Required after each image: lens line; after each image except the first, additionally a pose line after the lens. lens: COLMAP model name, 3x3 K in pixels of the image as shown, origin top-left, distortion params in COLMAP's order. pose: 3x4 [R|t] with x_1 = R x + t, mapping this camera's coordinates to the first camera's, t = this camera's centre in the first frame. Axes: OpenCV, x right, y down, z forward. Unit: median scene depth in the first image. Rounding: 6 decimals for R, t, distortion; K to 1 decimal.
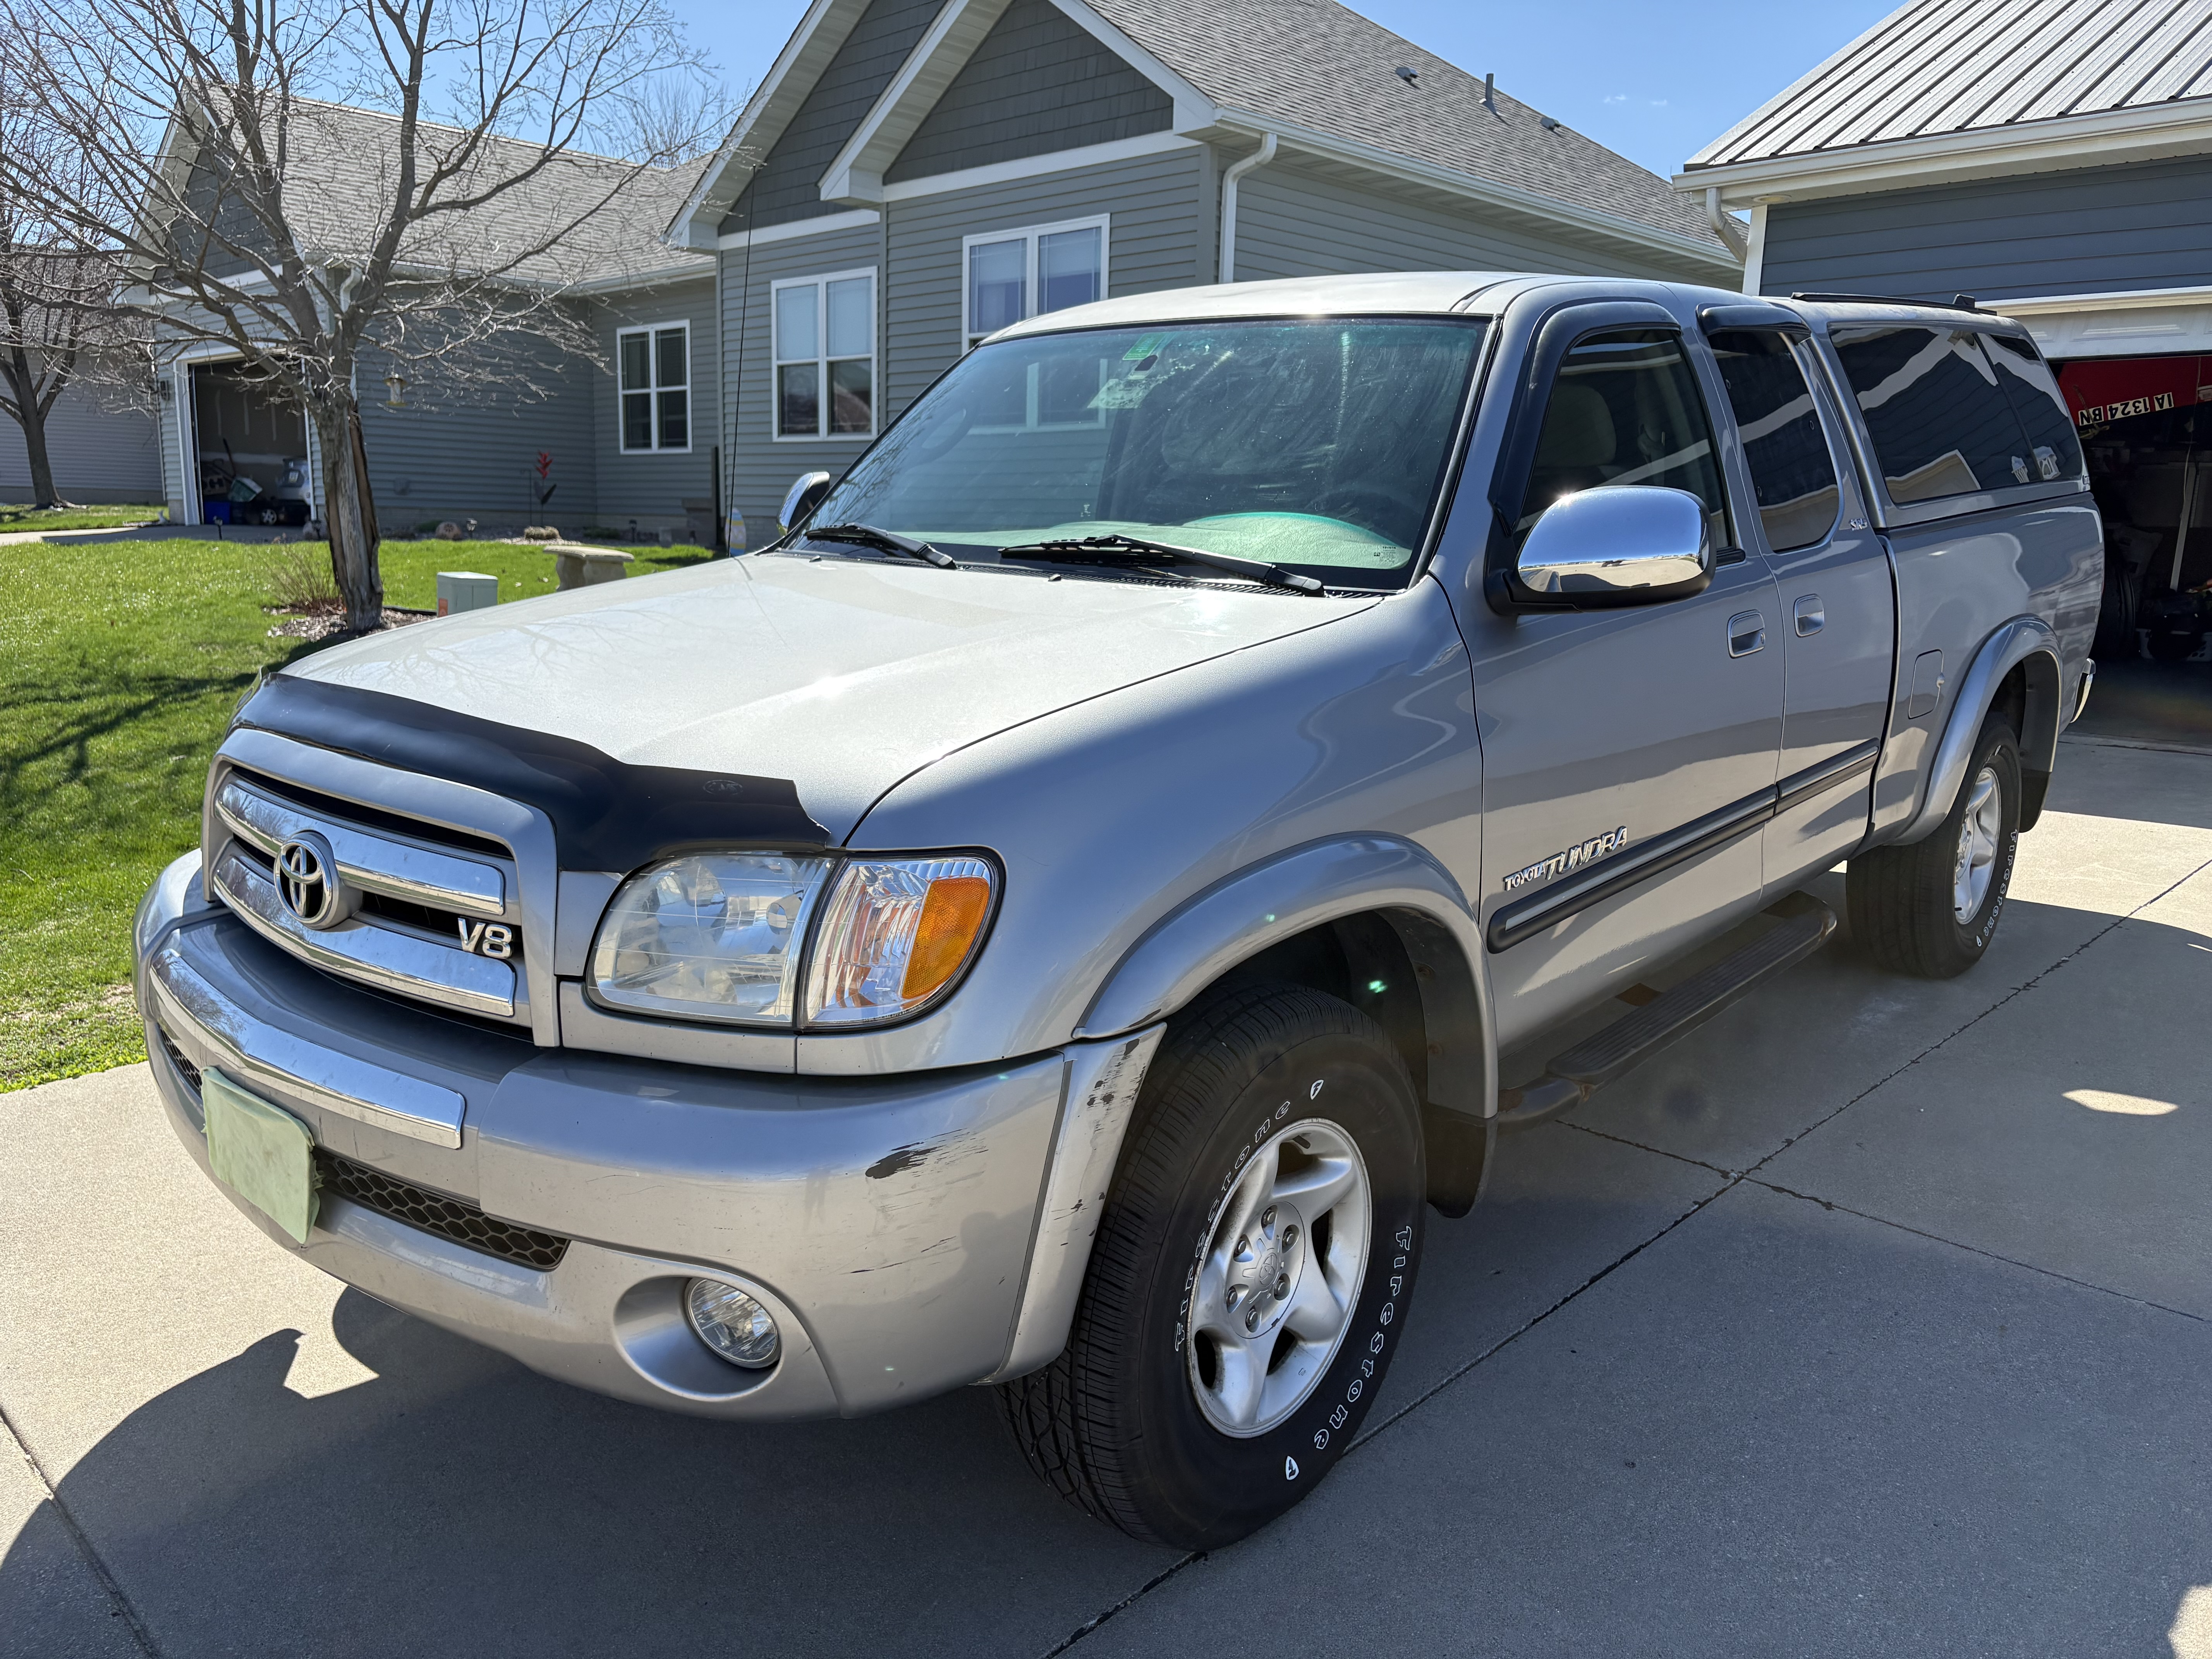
lens RADIAL K [[1693.4, 0, 1106.0], [0, 1693.4, 829.5], [0, 0, 1]] dist [0.039713, -0.001628]
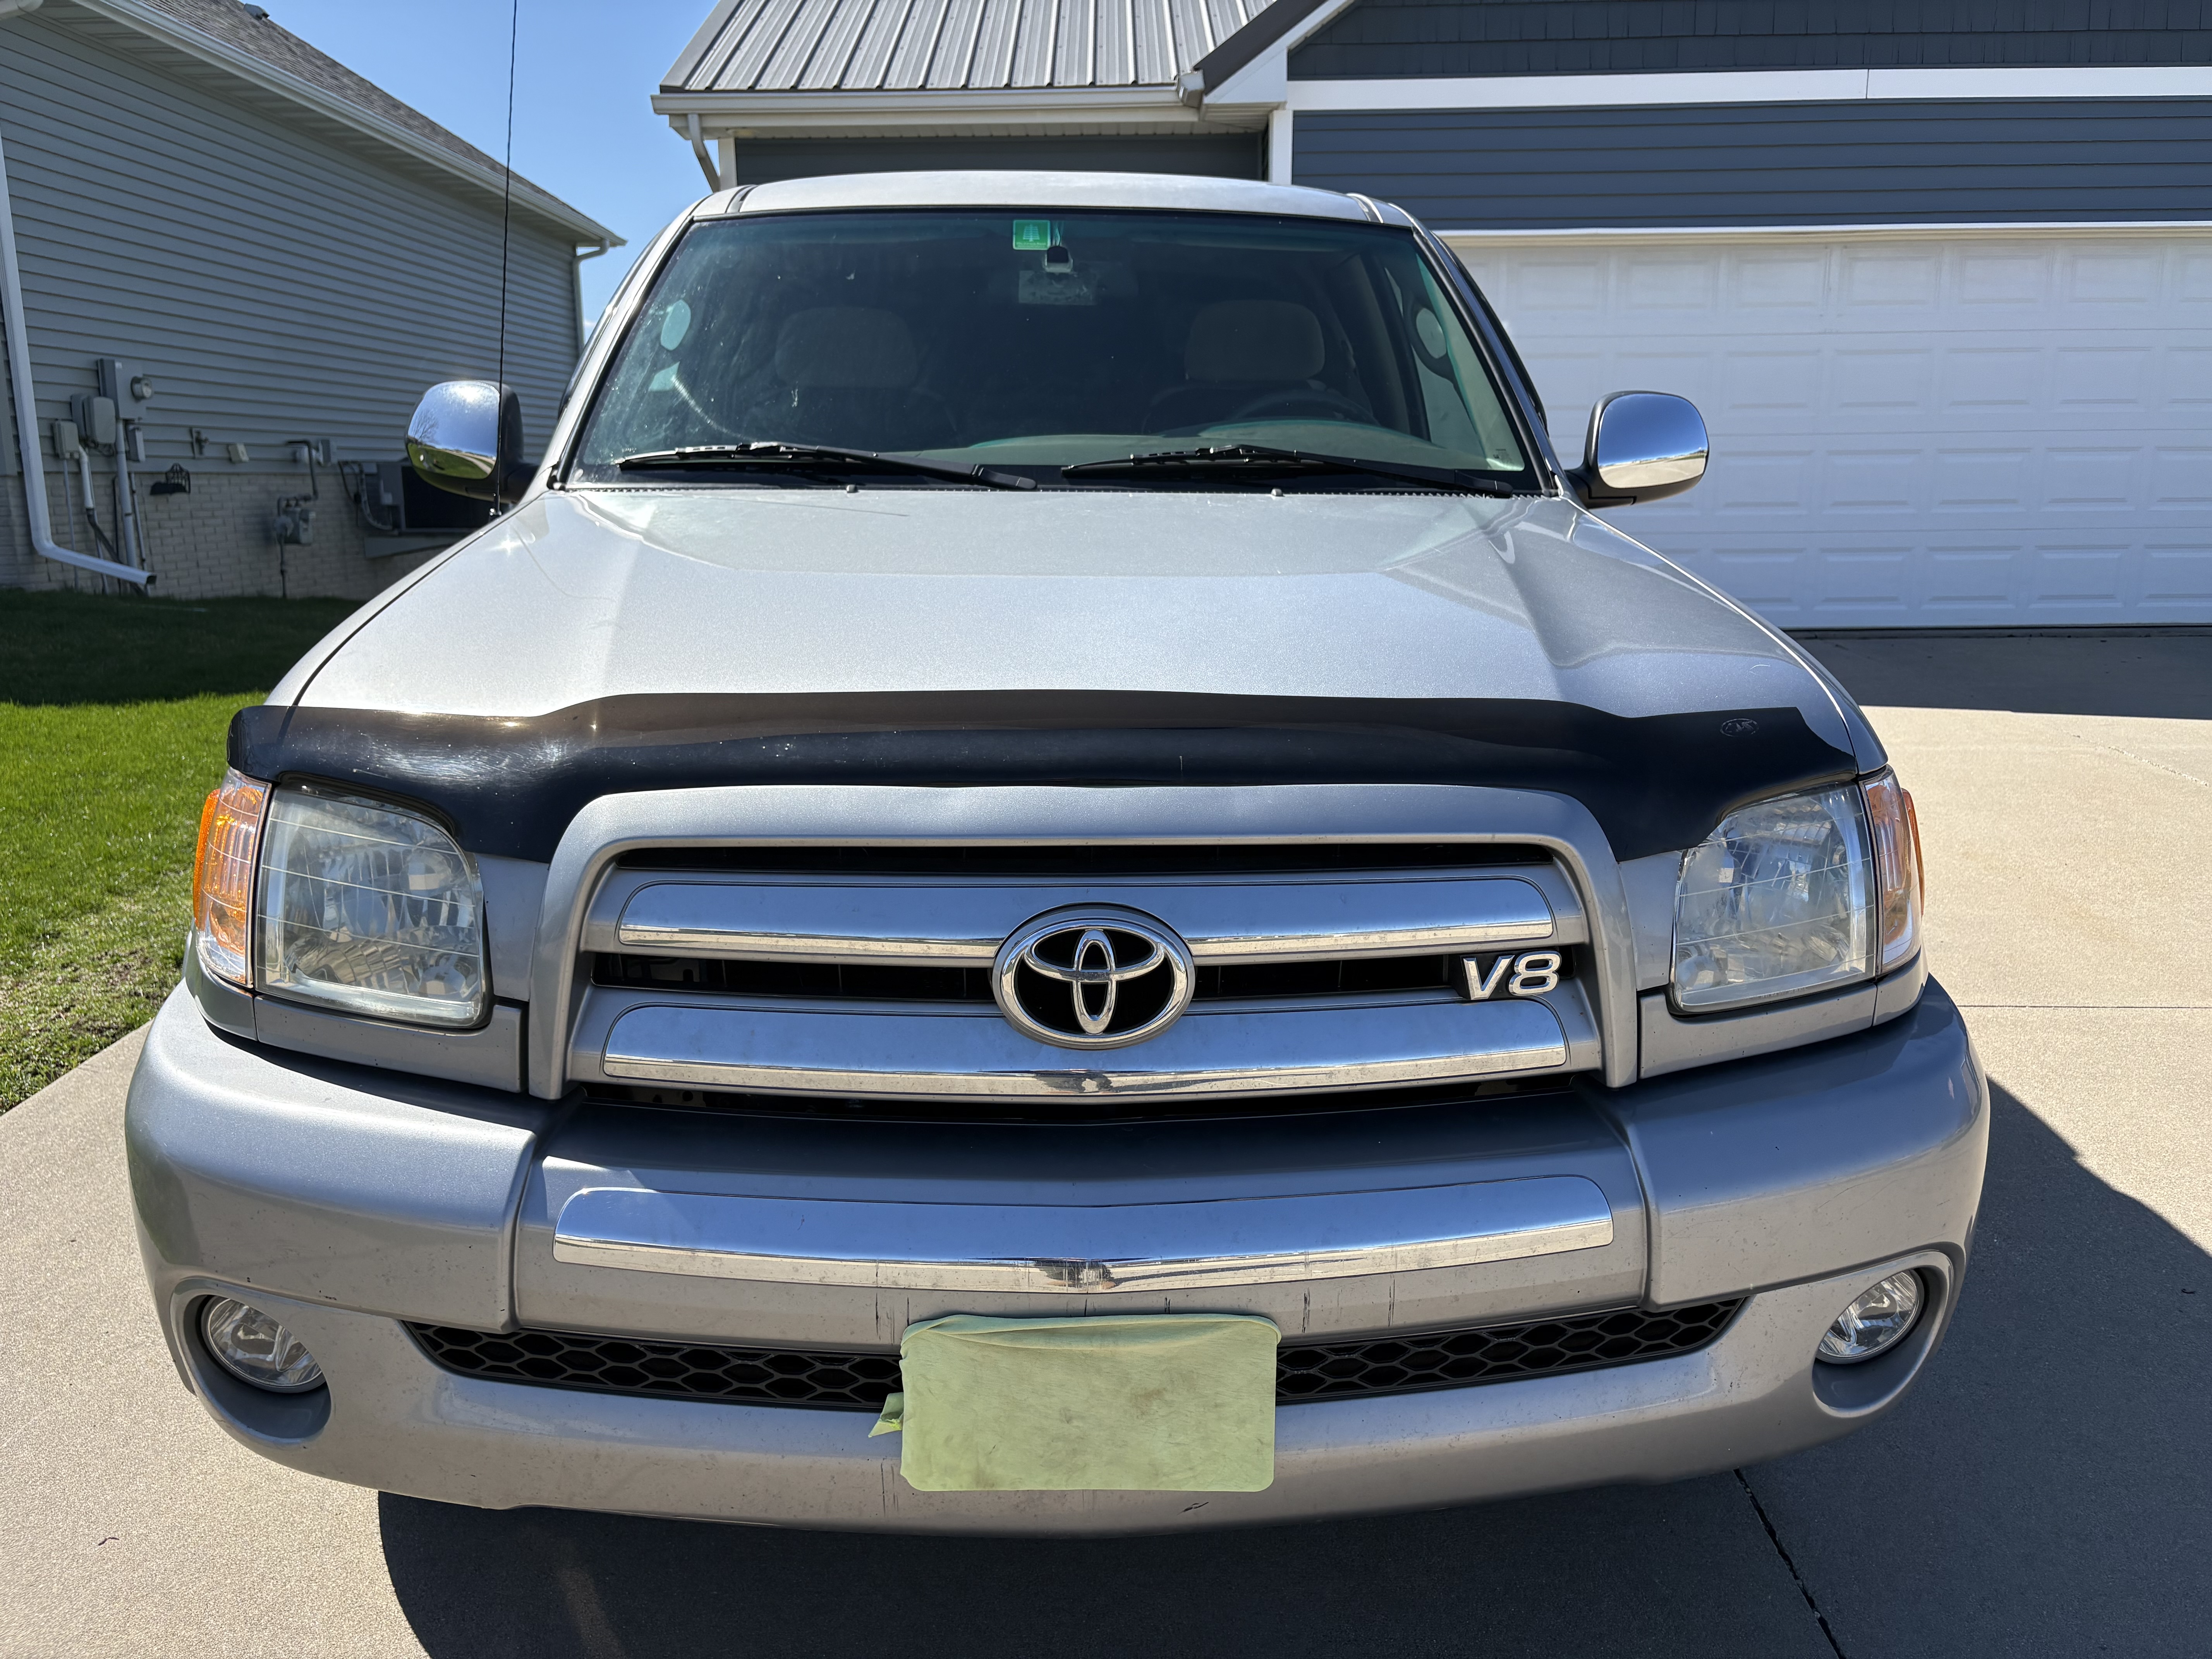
lens RADIAL K [[1693.4, 0, 1106.0], [0, 1693.4, 829.5], [0, 0, 1]] dist [0.039713, -0.001628]
pose [[0.718261, -0.176041, 0.673135, -0.988745], [0.153952, 0.983693, 0.092987, -0.097078], [-0.678528, 0.036842, 0.733650, 0.568641]]
